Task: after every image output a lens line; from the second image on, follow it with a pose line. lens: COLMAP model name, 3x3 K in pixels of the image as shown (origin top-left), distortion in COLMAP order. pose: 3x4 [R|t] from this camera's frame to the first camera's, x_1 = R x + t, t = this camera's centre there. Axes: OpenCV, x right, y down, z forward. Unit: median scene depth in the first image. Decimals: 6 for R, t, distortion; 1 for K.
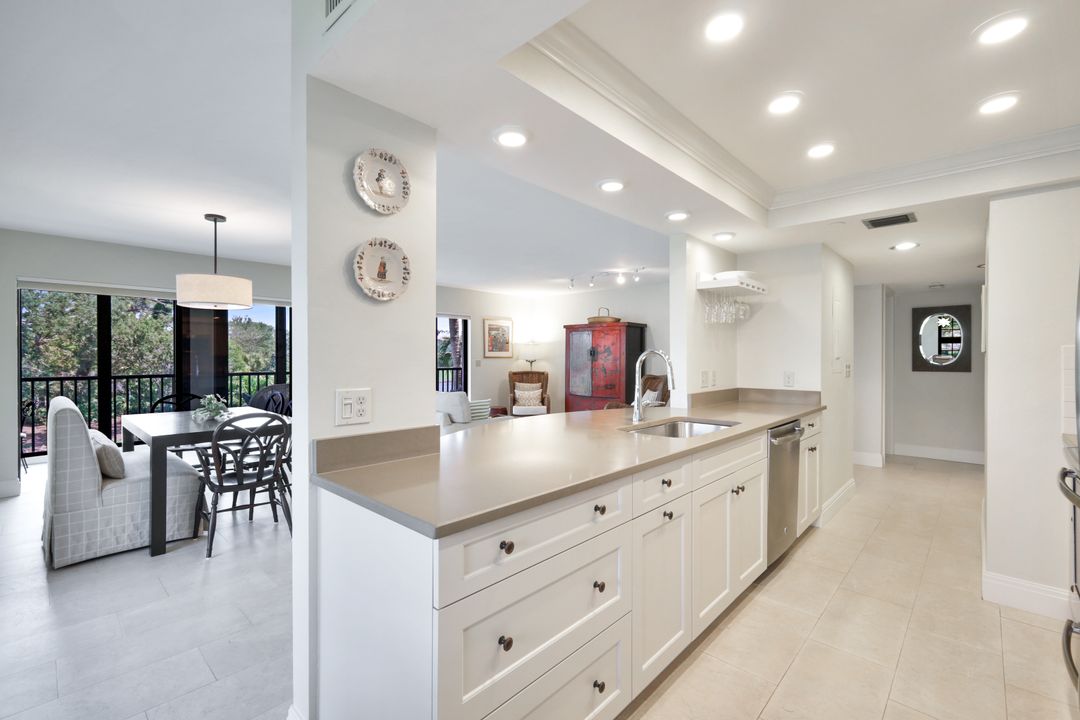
lens RADIAL K [[475.8, 0, 540.0], [0, 475.8, 360.0], [0, 0, 1]] dist [-0.000567, -0.000027]
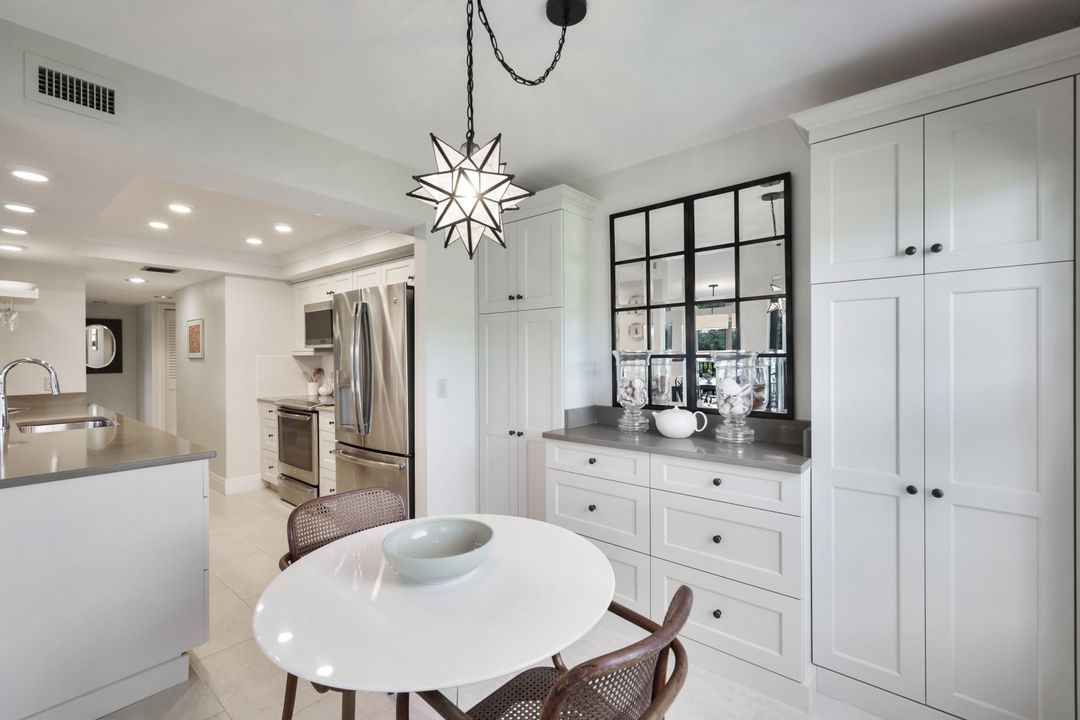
lens RADIAL K [[472.5, 0, 540.0], [0, 472.5, 360.0], [0, 0, 1]] dist [0.002742, 0.000550]
pose [[-0.055204, -0.010655, 0.998418, -0.313611], [0.013872, 0.999838, 0.011437, -0.005220], [-0.998379, 0.014481, -0.055047, -0.035737]]
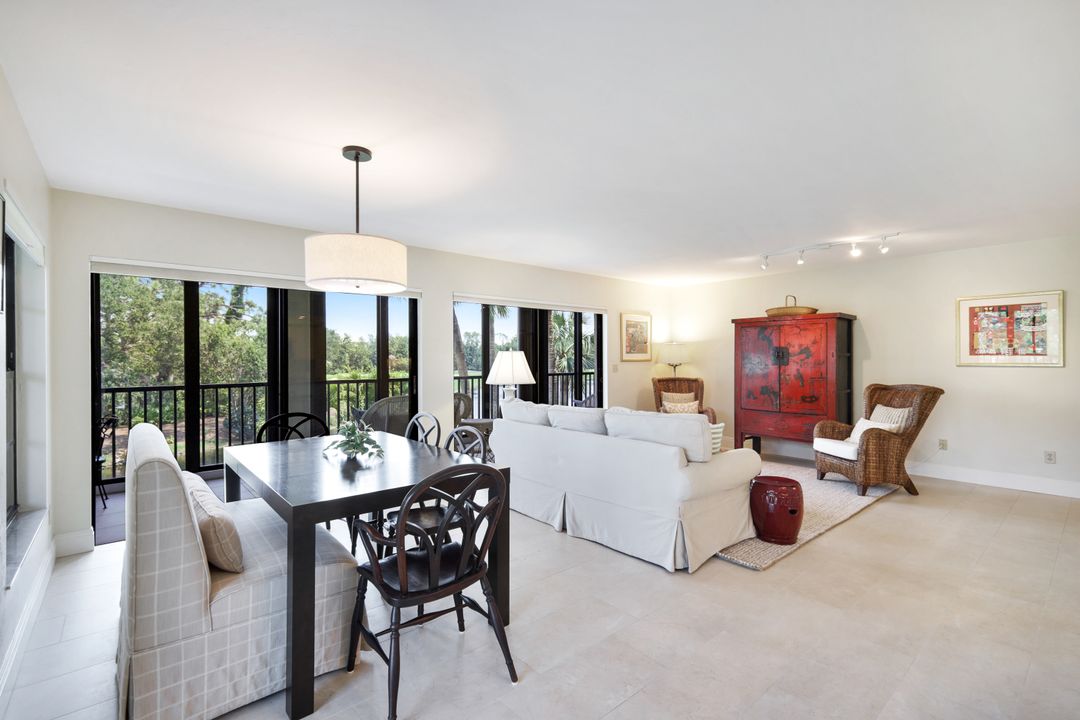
lens RADIAL K [[484.1, 0, 538.6], [0, 484.1, 358.4], [0, 0, 1]] dist [-0.000035, 0.000244]
pose [[0.994521, -0.004195, -0.104455, -0.192634], [0.003290, 0.999956, -0.008828, -0.003061], [0.104487, 0.008436, 0.994490, 0.190026]]
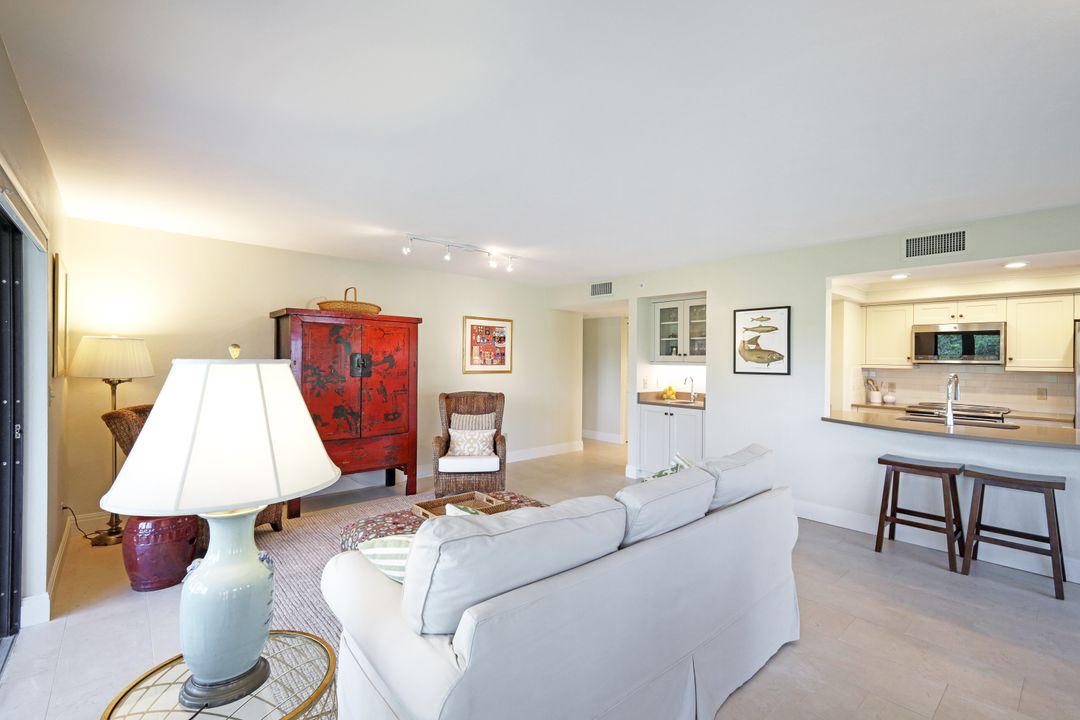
lens RADIAL K [[484.1, 0, 538.6], [0, 484.1, 358.4], [0, 0, 1]] dist [-0.000035, 0.000244]
pose [[0.095099, 0.001069, 0.995467, -0.463343], [-0.003868, 0.999992, -0.000704, -0.021135], [-0.995460, -0.003784, 0.095102, 0.723674]]
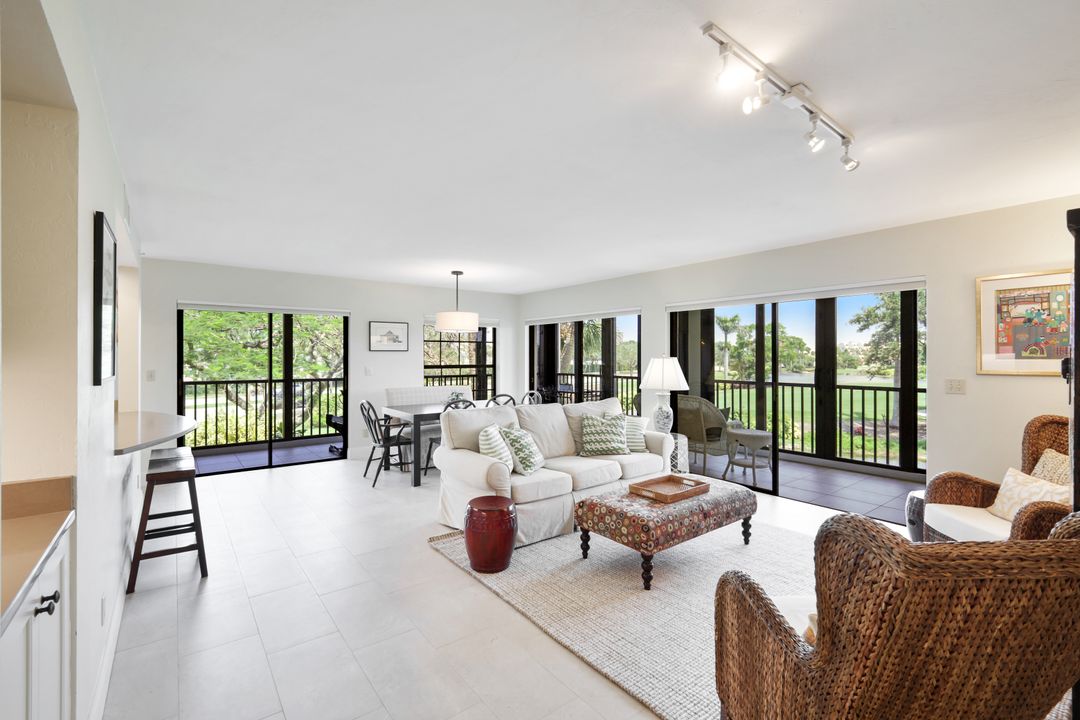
lens RADIAL K [[474.5, 0, 541.7], [0, 474.5, 357.4], [0, 0, 1]] dist [0.000078, 0.000610]
pose [[-0.155185, -0.003811, -0.987878, 0.385747], [-0.007407, 0.999969, -0.002694, -0.017150], [0.987858, 0.006899, -0.155208, 0.776543]]
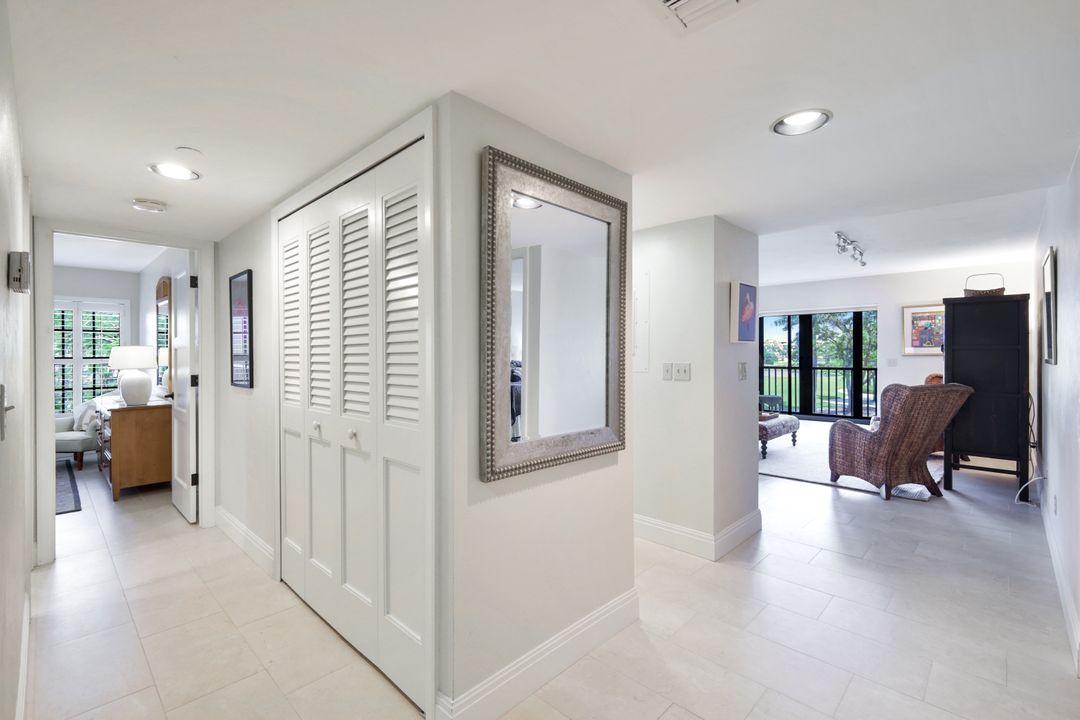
lens RADIAL K [[484.1, 0, 538.6], [0, 484.1, 358.4], [0, 0, 1]] dist [-0.000035, 0.000244]
pose [[-0.014732, 0.003355, -0.999886, 0.787812], [-0.004895, 0.999982, 0.003427, 0.000309], [0.999880, 0.004945, -0.014715, 0.450561]]
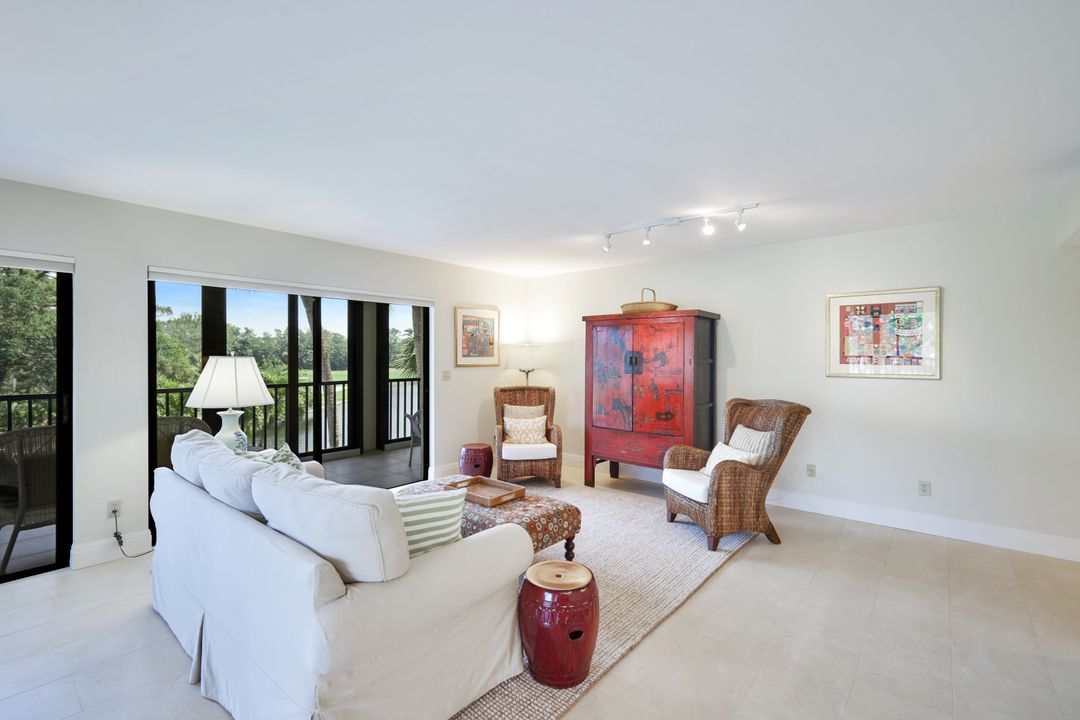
lens RADIAL K [[474.5, 0, 541.7], [0, 474.5, 357.4], [0, 0, 1]] dist [0.000078, 0.000610]
pose [[0.998217, 0.000457, 0.059688, -0.044748], [-0.000132, 0.999985, -0.005446, -0.015632], [-0.059690, 0.005428, 0.998202, 0.393741]]
